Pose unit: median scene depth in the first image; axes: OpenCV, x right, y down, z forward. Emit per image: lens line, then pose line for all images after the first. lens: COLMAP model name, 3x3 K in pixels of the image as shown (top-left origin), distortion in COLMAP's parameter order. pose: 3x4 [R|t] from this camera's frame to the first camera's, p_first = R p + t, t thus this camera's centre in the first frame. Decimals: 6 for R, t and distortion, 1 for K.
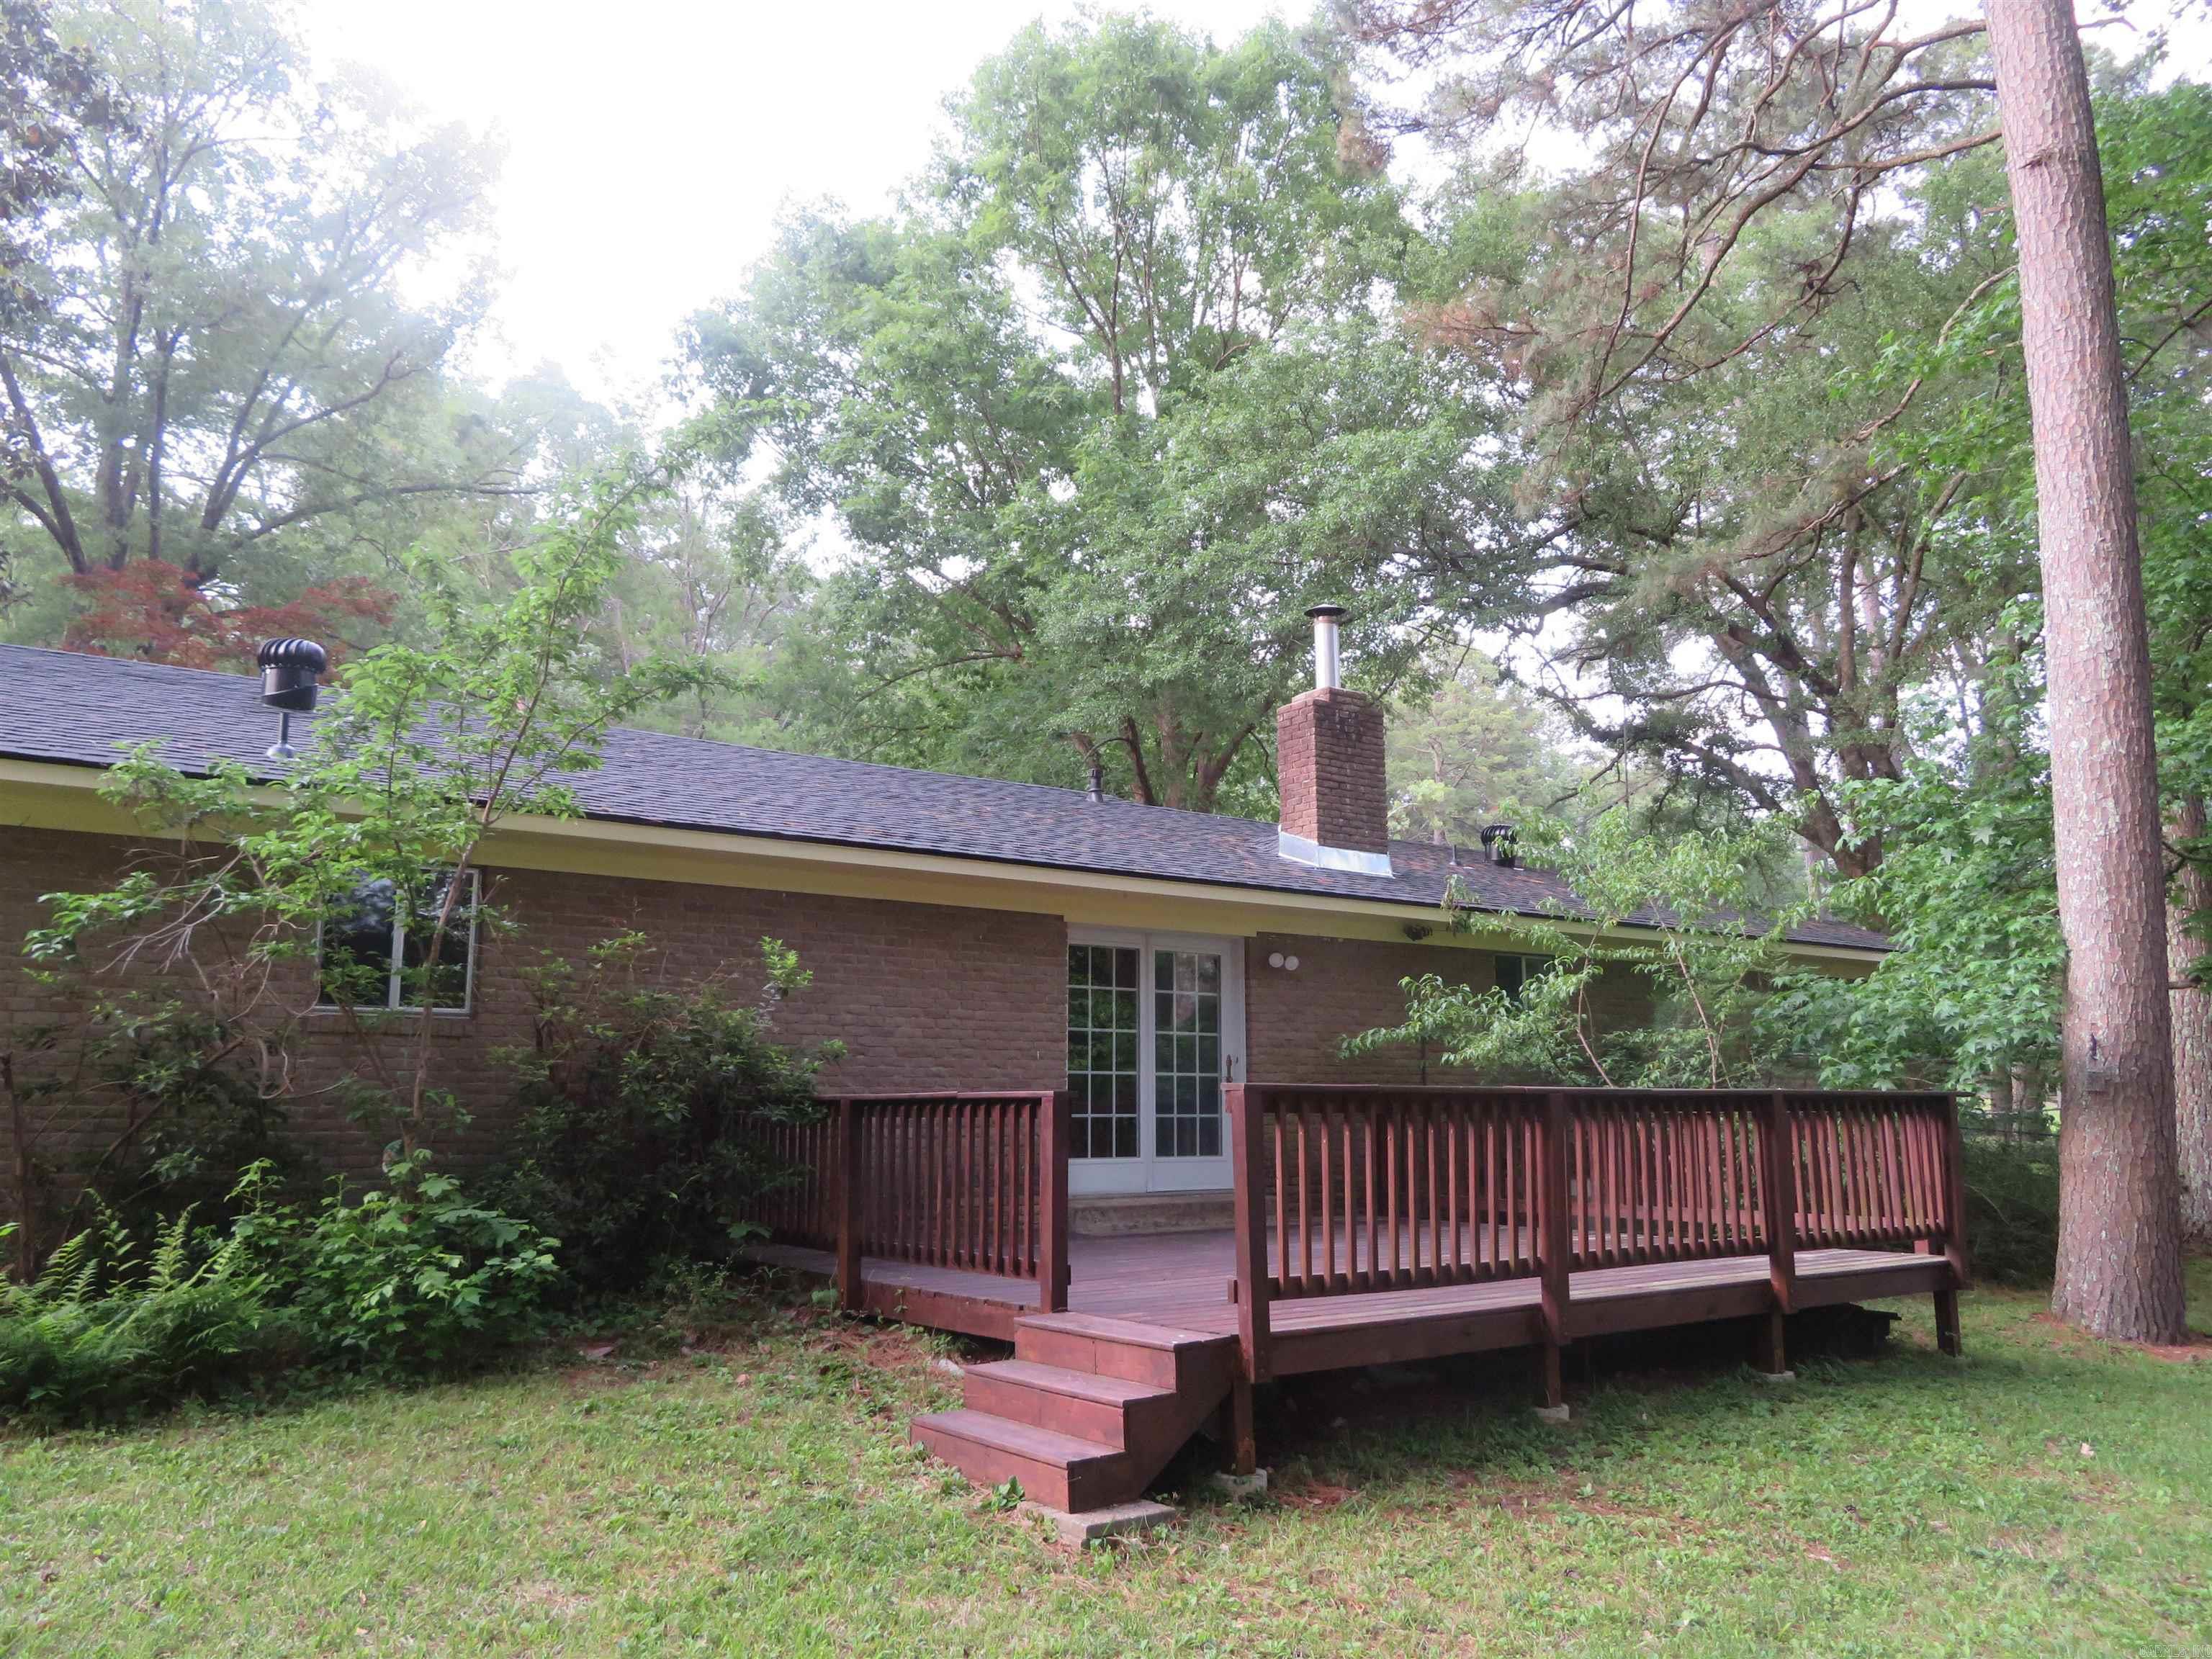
lens RADIAL K [[1637.6, 0, 1106.0], [0, 1637.6, 829.5], [0, 0, 1]] dist [0.001608, 0.002365]
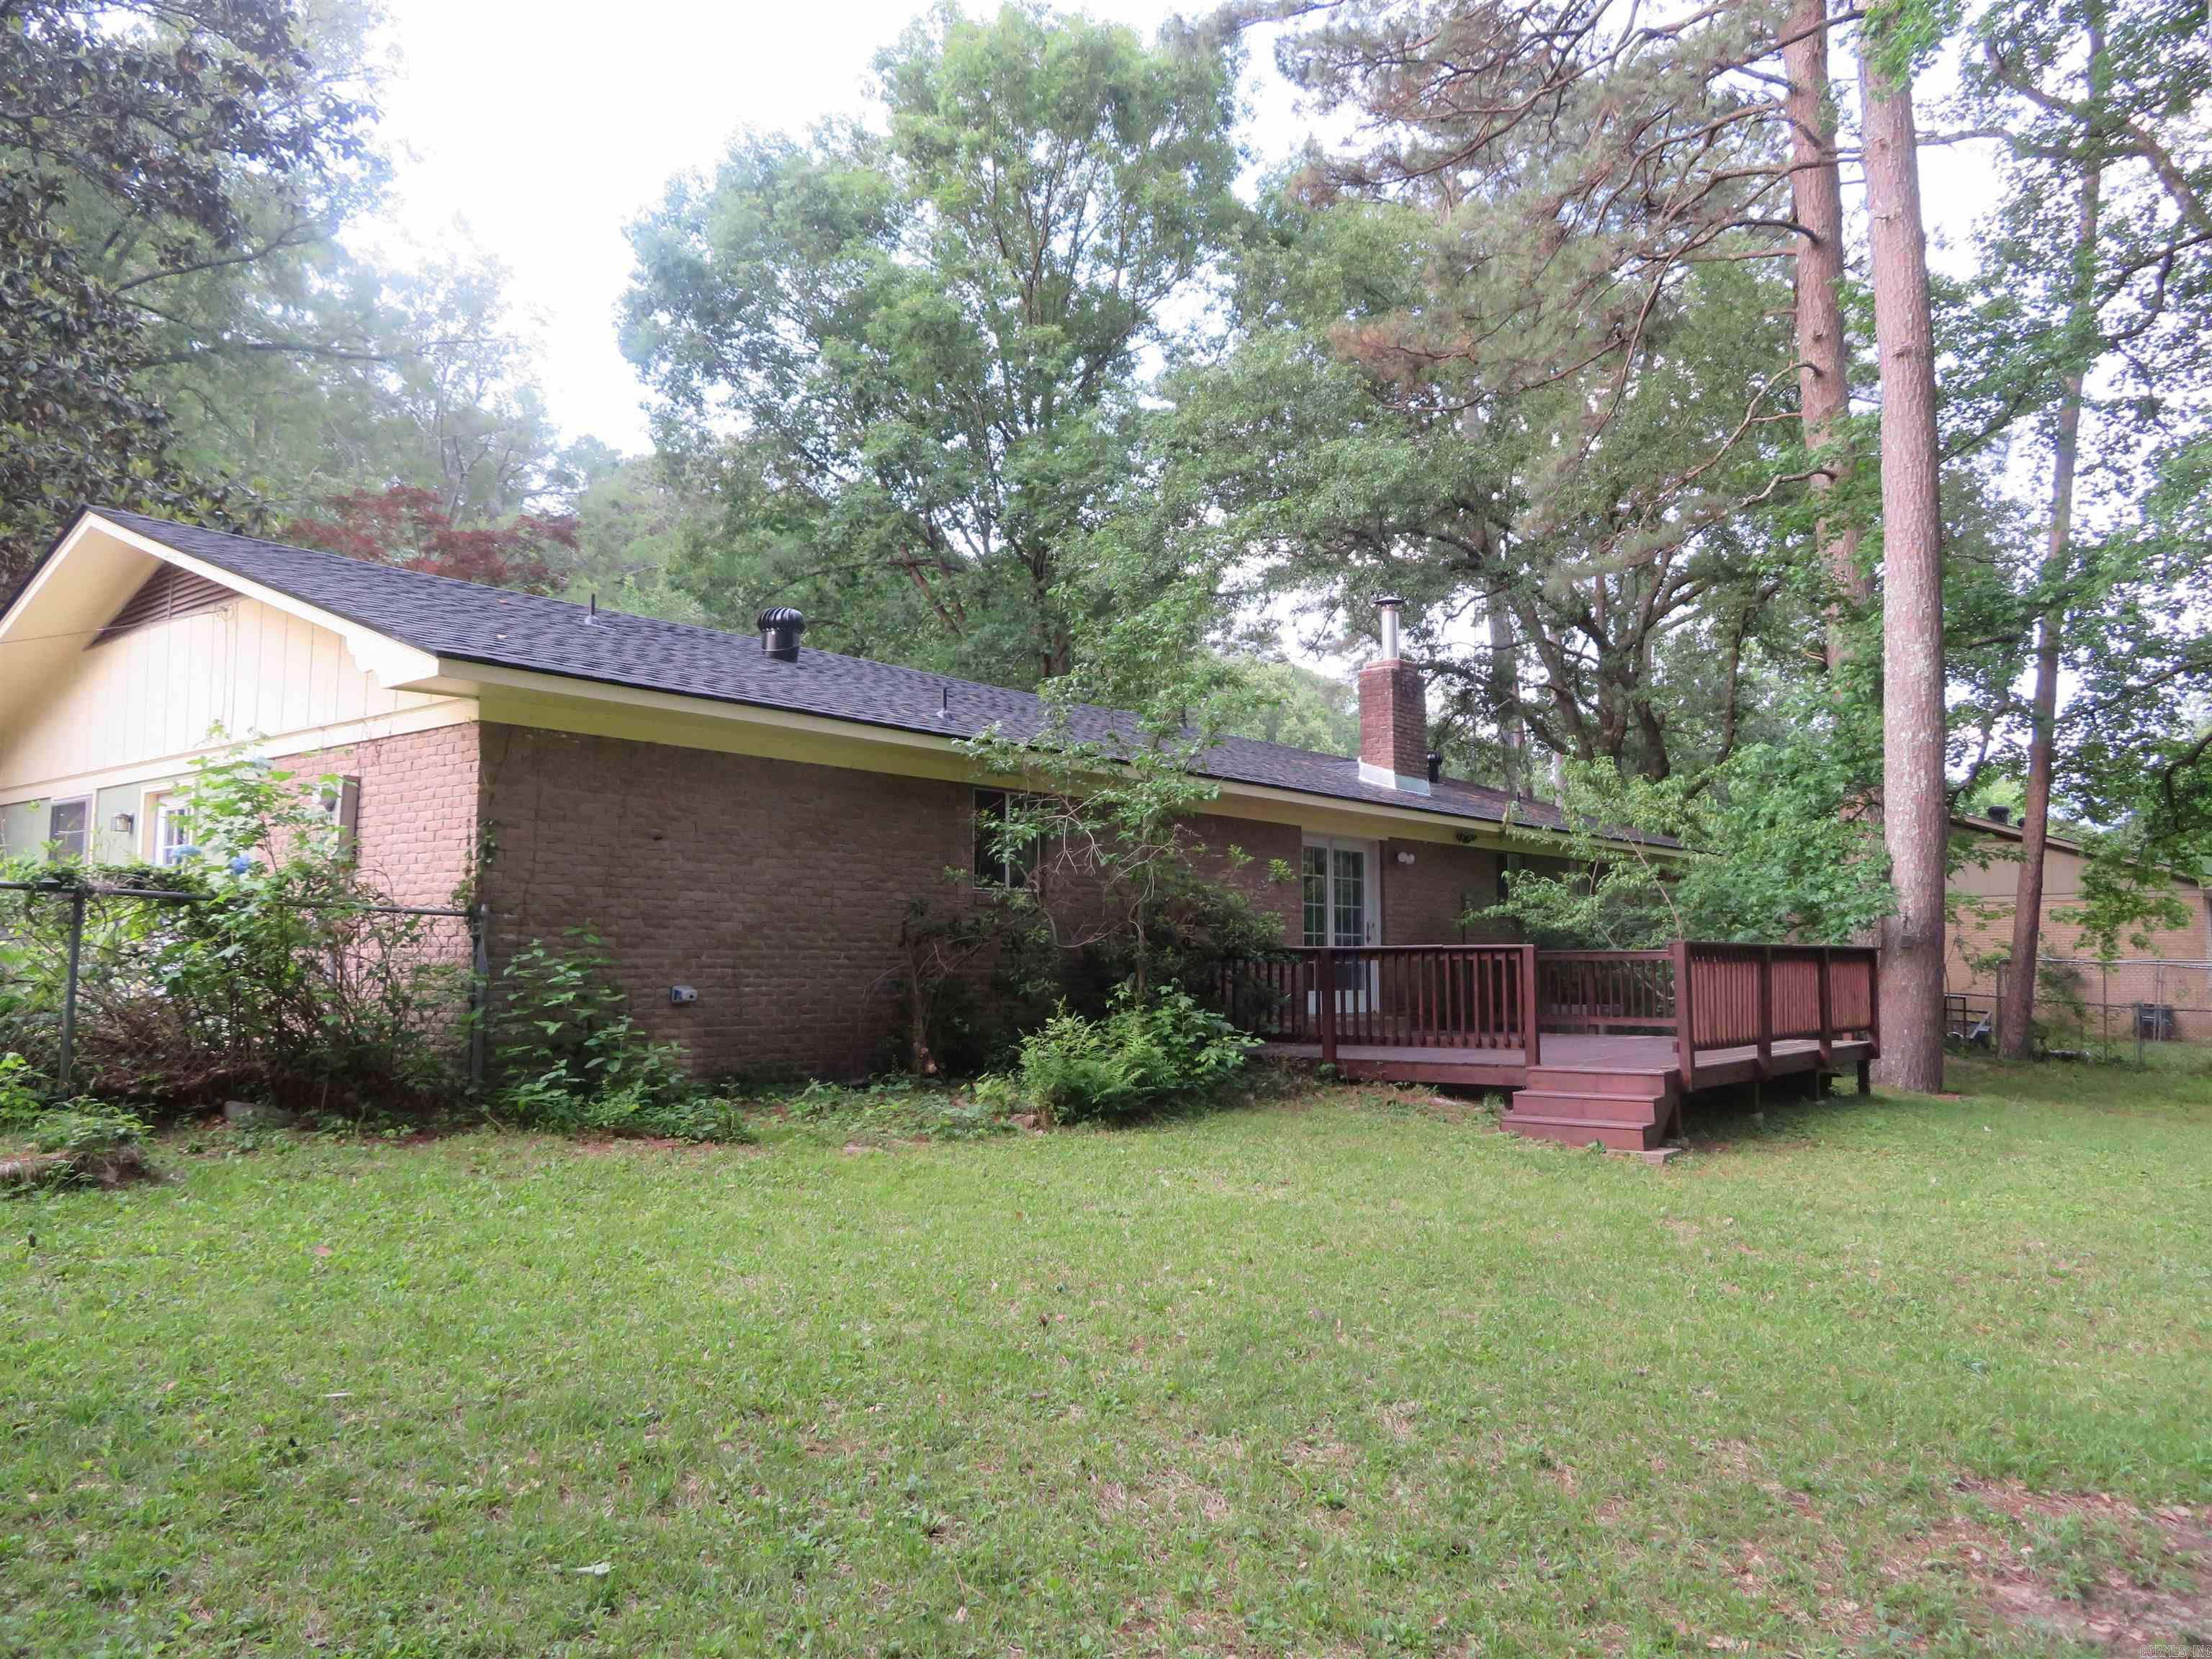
lens RADIAL K [[1607.8, 0, 1106.5], [0, 1607.8, 837.0], [0, 0, 1]] dist [-0.010151, 0.041916]
pose [[0.968177, 0.019652, 0.249494, -0.540110], [-0.041580, 0.995688, 0.082924, -0.048169], [-0.246789, -0.090659, 0.964819, -0.328892]]
